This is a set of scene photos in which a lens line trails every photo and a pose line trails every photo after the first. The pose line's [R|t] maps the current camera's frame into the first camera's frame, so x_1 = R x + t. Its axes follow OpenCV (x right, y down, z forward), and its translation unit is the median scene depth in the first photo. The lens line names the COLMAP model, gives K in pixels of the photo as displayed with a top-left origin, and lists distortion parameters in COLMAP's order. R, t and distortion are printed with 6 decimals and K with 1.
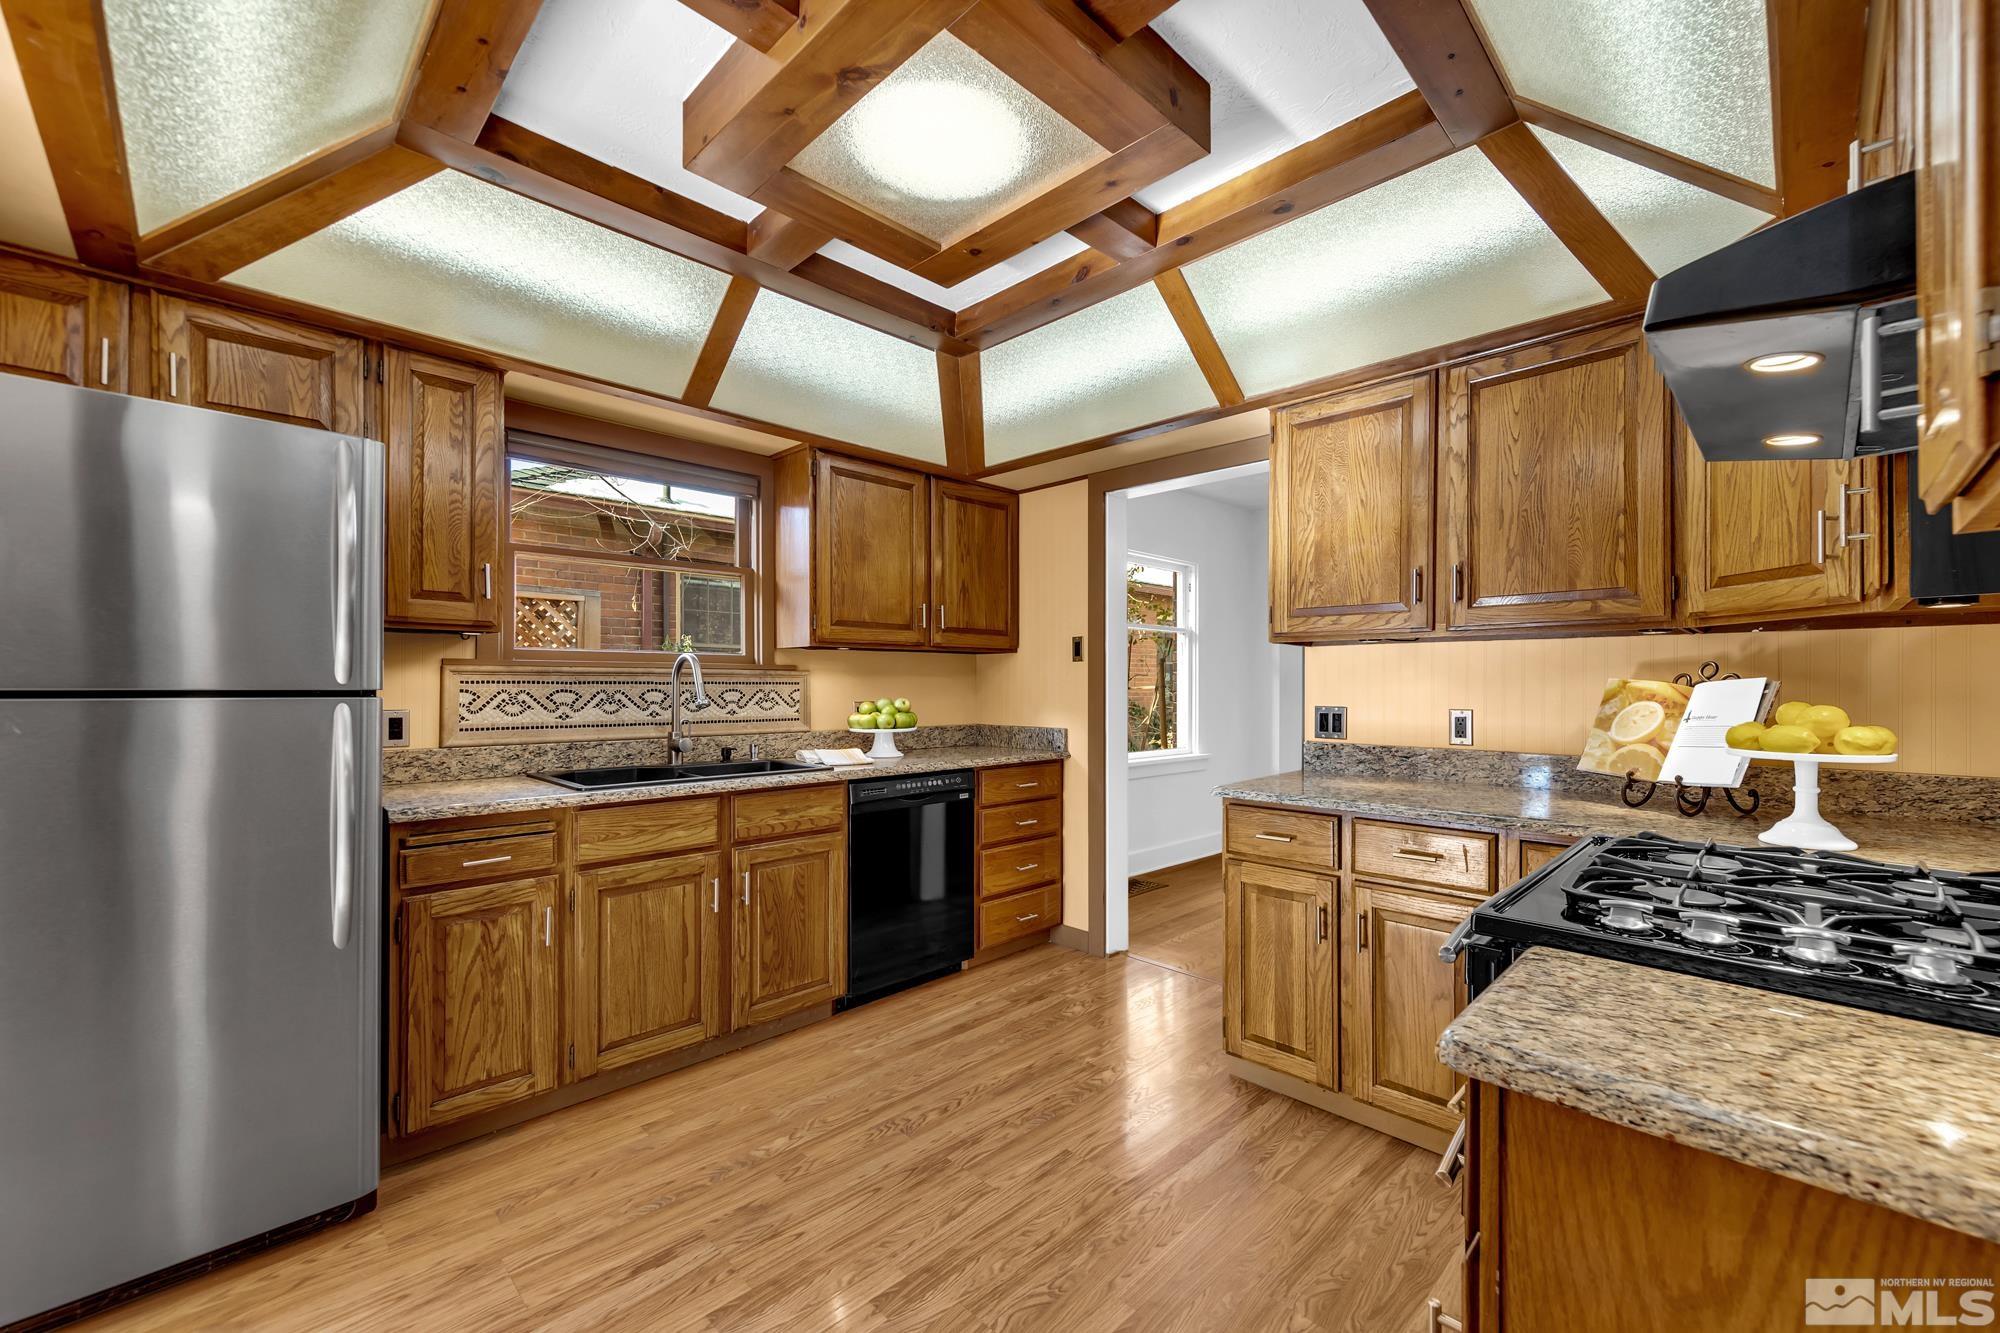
lens RADIAL K [[800.5, 0, 1043.9], [0, 800.5, 679.2], [0, 0, 1]] dist [0.001152, 0.000171]
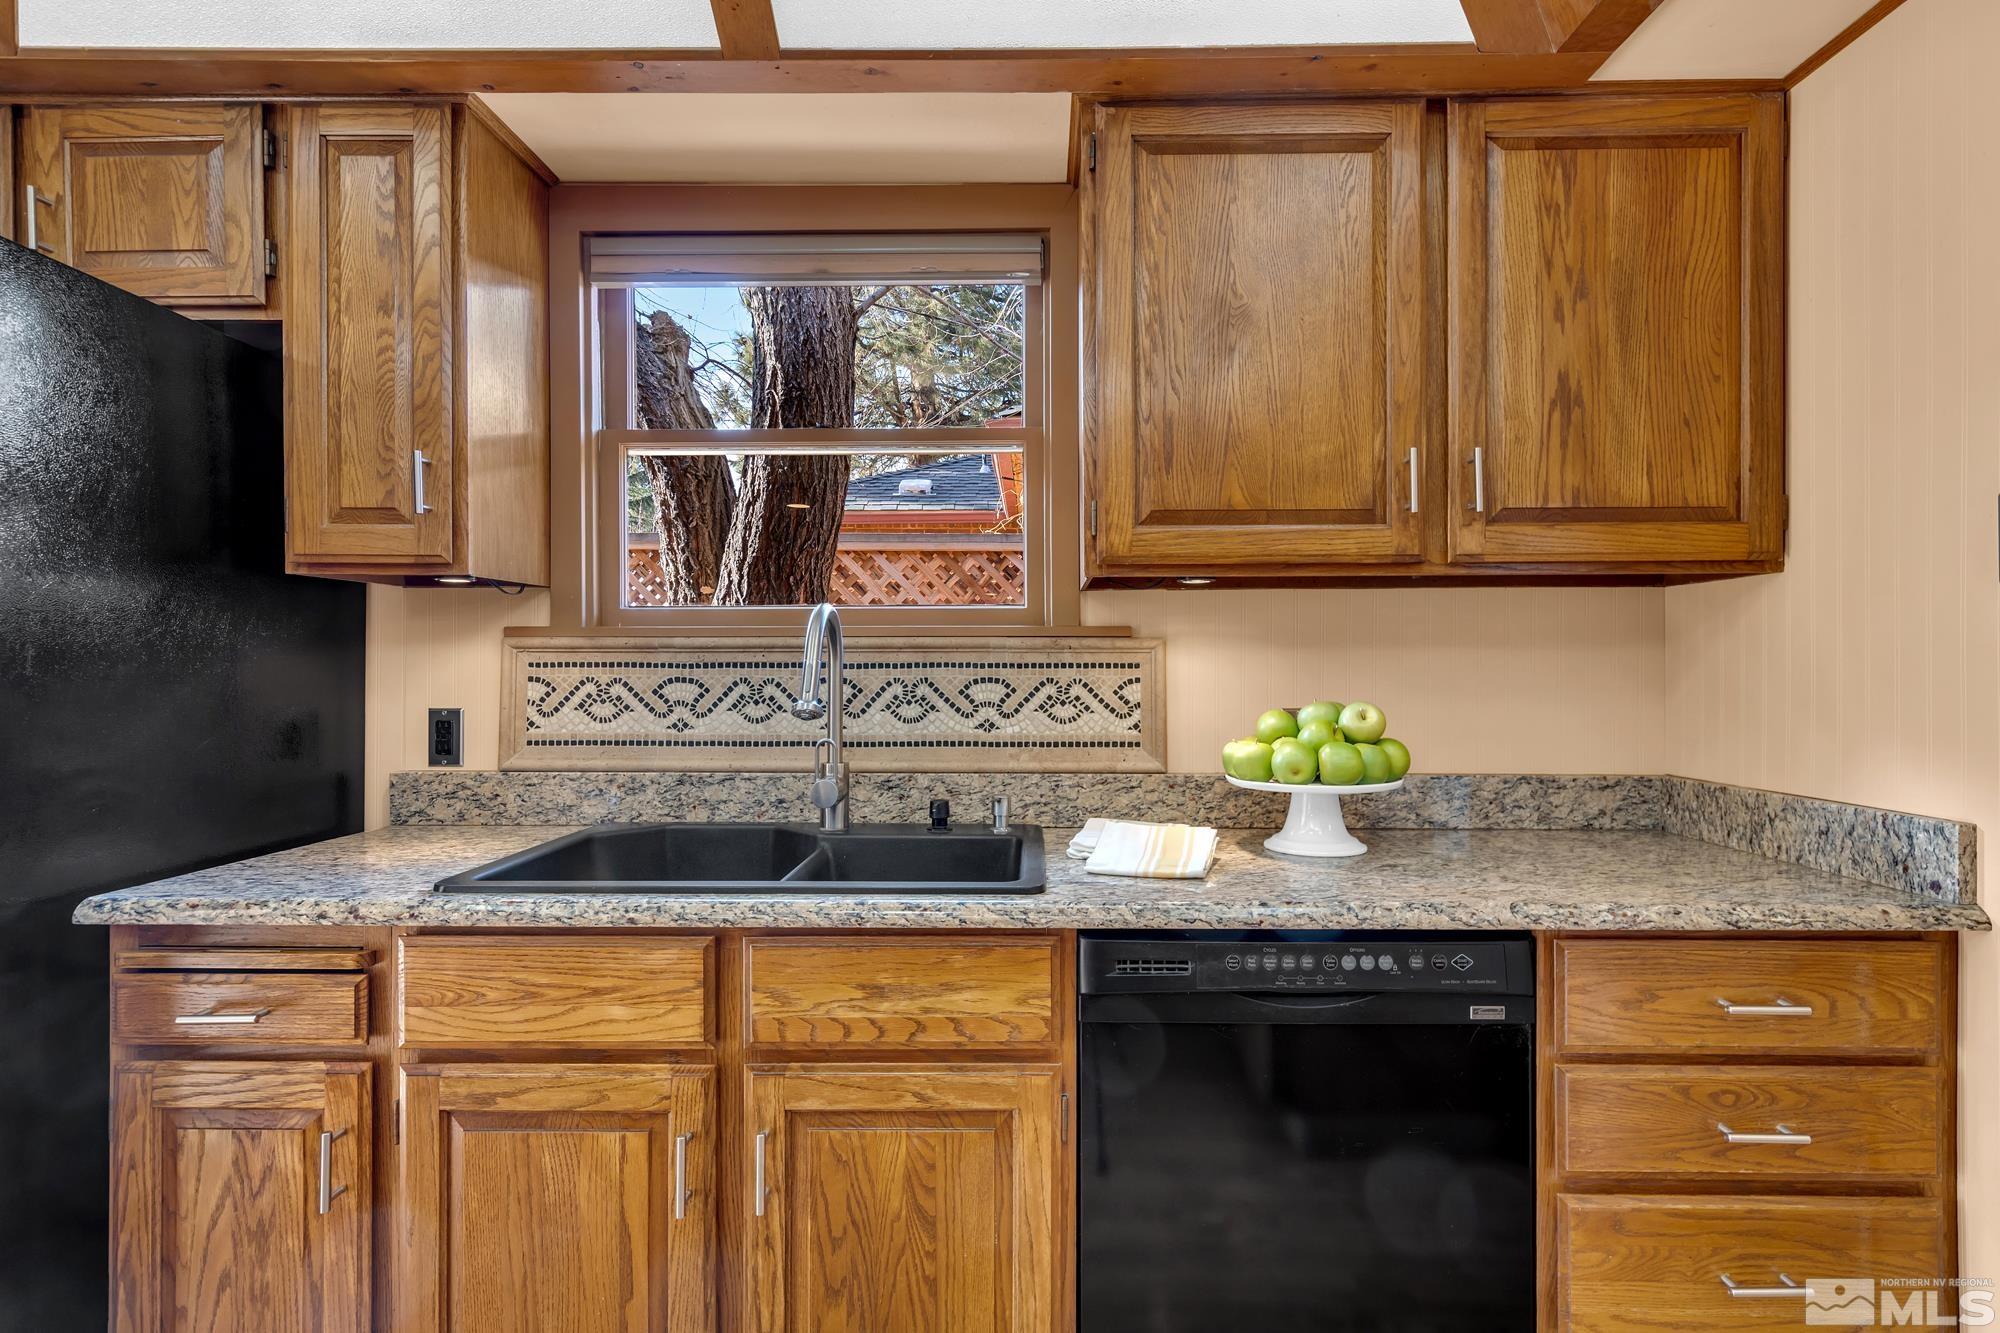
lens RADIAL K [[1016.5, 0, 1000.0], [0, 1016.5, 666.5], [0, 0, 1]] dist [0.002293, 0.000345]
pose [[0.678654, -0.002935, -0.734452, 0.082922], [0.005610, 0.999984, 0.001187, 0.005795], [0.734436, -0.004926, 0.678660, 0.706860]]
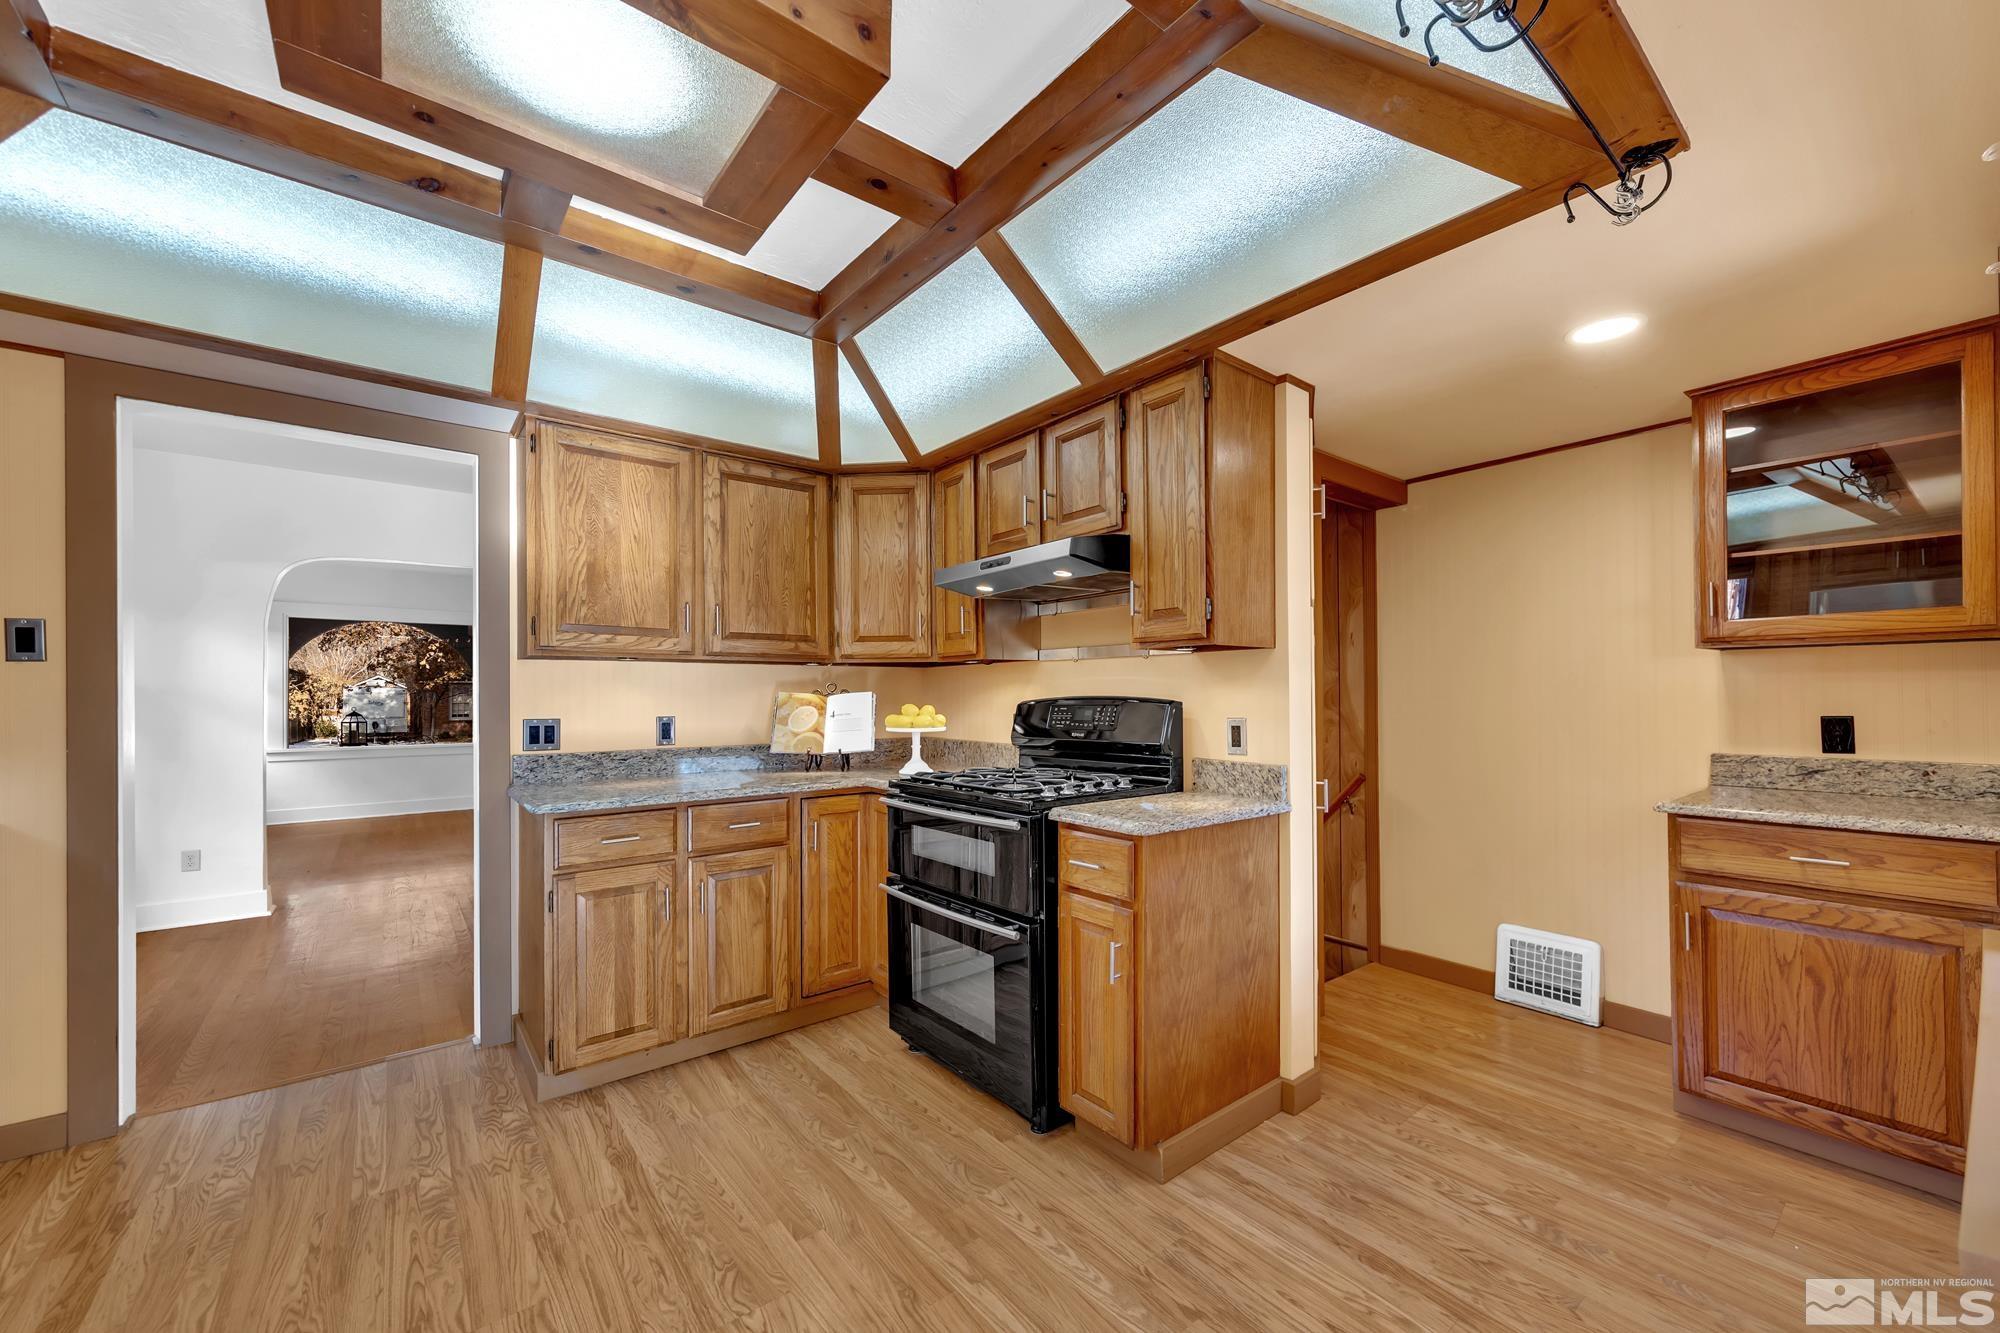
lens RADIAL K [[779.6, 0, 1006.5], [0, 779.6, 688.3], [0, 0, 1]] dist [0.000537, -0.000101]
pose [[0.129215, 0.005568, 0.991601, -0.587335], [-0.000855, 0.999984, -0.005504, -0.000094], [-0.991616, -0.000136, 0.129218, 0.301243]]
